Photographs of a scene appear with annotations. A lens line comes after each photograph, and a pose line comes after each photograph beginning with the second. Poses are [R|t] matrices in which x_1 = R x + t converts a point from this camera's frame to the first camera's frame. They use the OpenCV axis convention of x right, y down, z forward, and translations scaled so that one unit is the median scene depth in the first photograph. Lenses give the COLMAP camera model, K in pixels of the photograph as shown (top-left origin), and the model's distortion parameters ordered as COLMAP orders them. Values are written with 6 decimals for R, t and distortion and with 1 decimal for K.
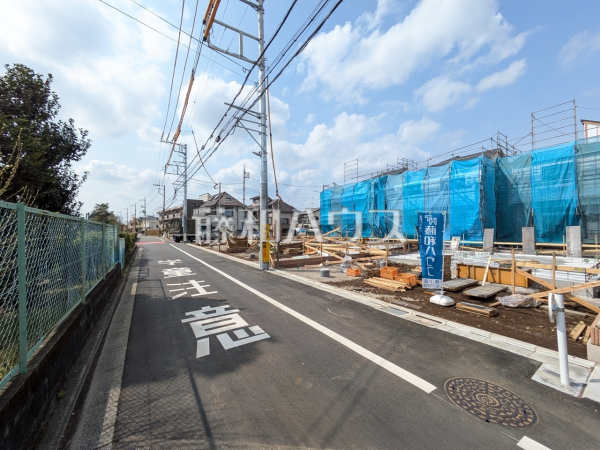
lens RADIAL K [[234.8, 0, 303.4], [0, 234.8, 225.6], [0, 0, 1]] dist [0.011150, -0.000006]
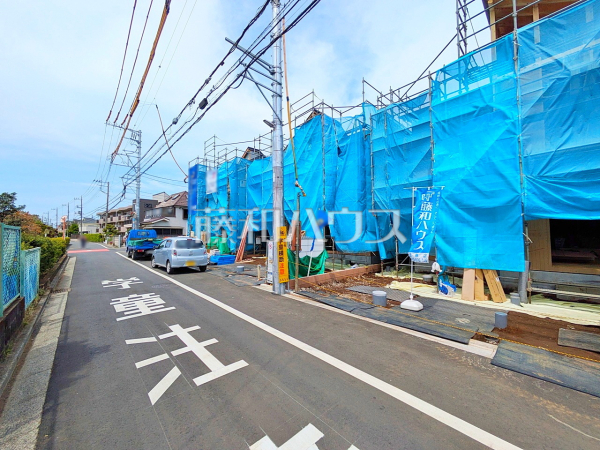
lens RADIAL K [[233.1, 0, 300.0], [0, 233.1, 225.0], [0, 0, 1]] dist [0.008425, 0.000013]
pose [[0.987292, 0.009970, 0.158602, -0.316971], [-0.006085, 0.999670, -0.024964, 0.009590], [-0.158799, 0.023682, 0.987027, 0.474707]]
